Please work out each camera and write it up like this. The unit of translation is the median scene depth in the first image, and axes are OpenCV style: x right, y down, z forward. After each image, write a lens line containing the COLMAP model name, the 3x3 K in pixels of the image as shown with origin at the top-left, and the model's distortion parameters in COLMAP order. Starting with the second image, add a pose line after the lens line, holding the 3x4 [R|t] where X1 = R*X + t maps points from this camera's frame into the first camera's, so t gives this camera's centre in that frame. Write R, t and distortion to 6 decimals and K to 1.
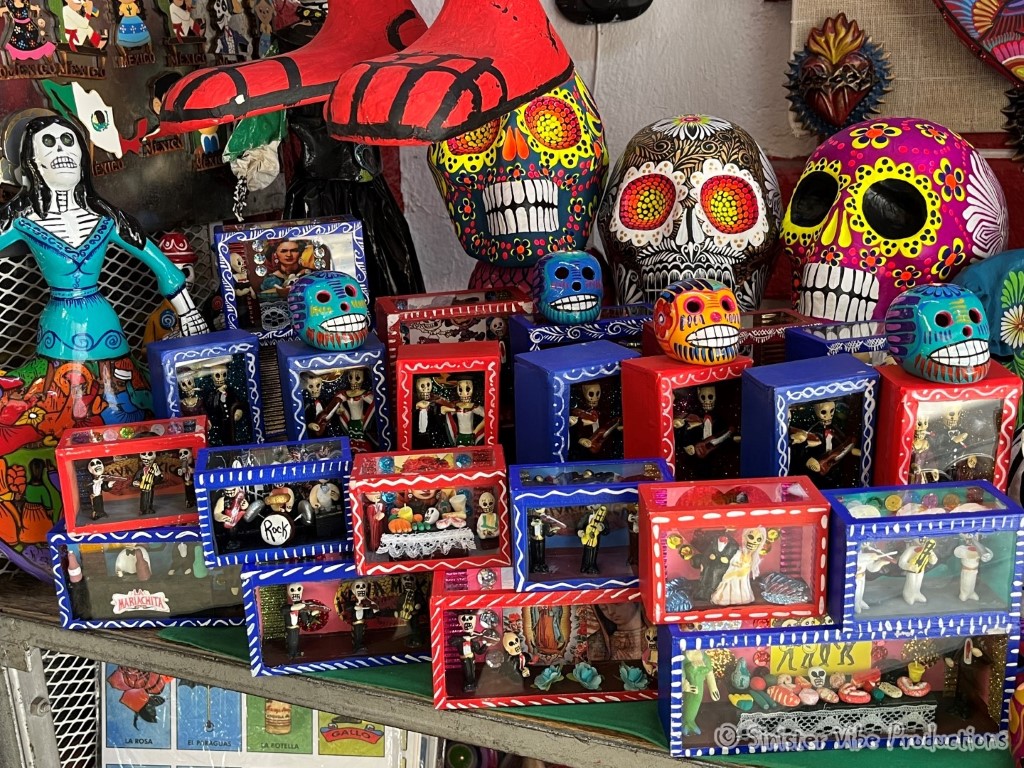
lens RADIAL K [[1086.9, 0, 516.8], [0, 1086.9, 377.8], [0, 0, 1]] dist [0.057143, 0.000000]
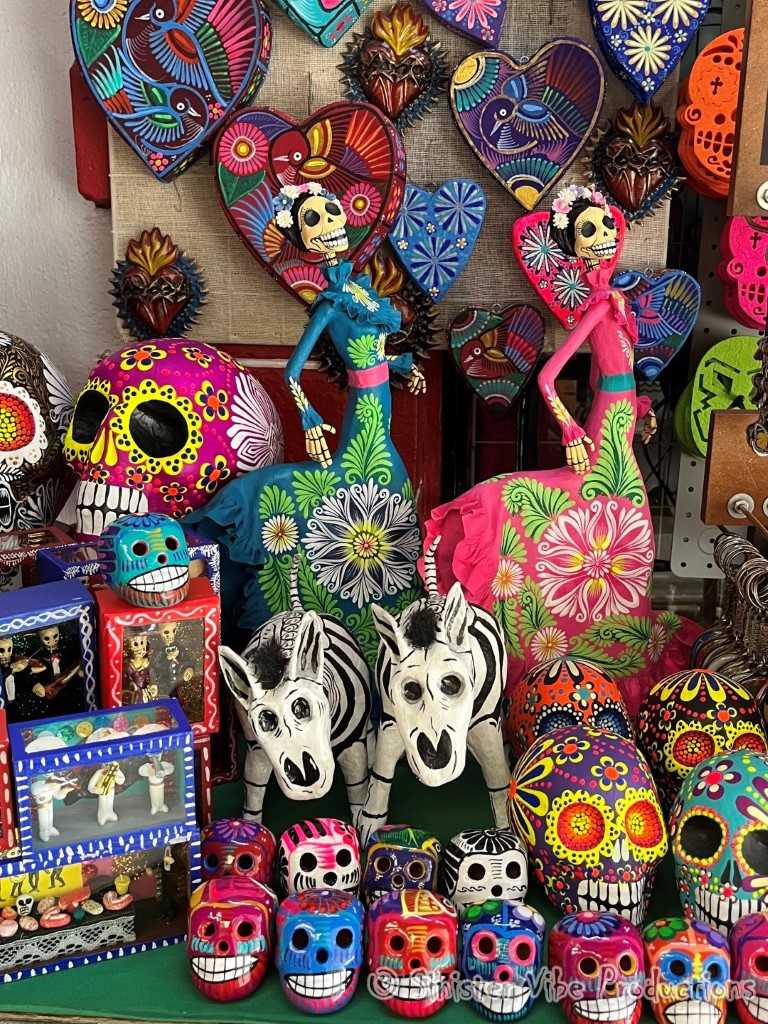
lens RADIAL K [[1086.9, 0, 386.8], [0, 1086.9, 520.3], [0, 0, 1]] dist [0.057143, 0.000000]
pose [[0.949758, -0.036523, 0.310846, 0.240061], [0.040876, 0.999136, -0.007498, -0.052438], [-0.310304, 0.019828, 0.950431, -0.070534]]
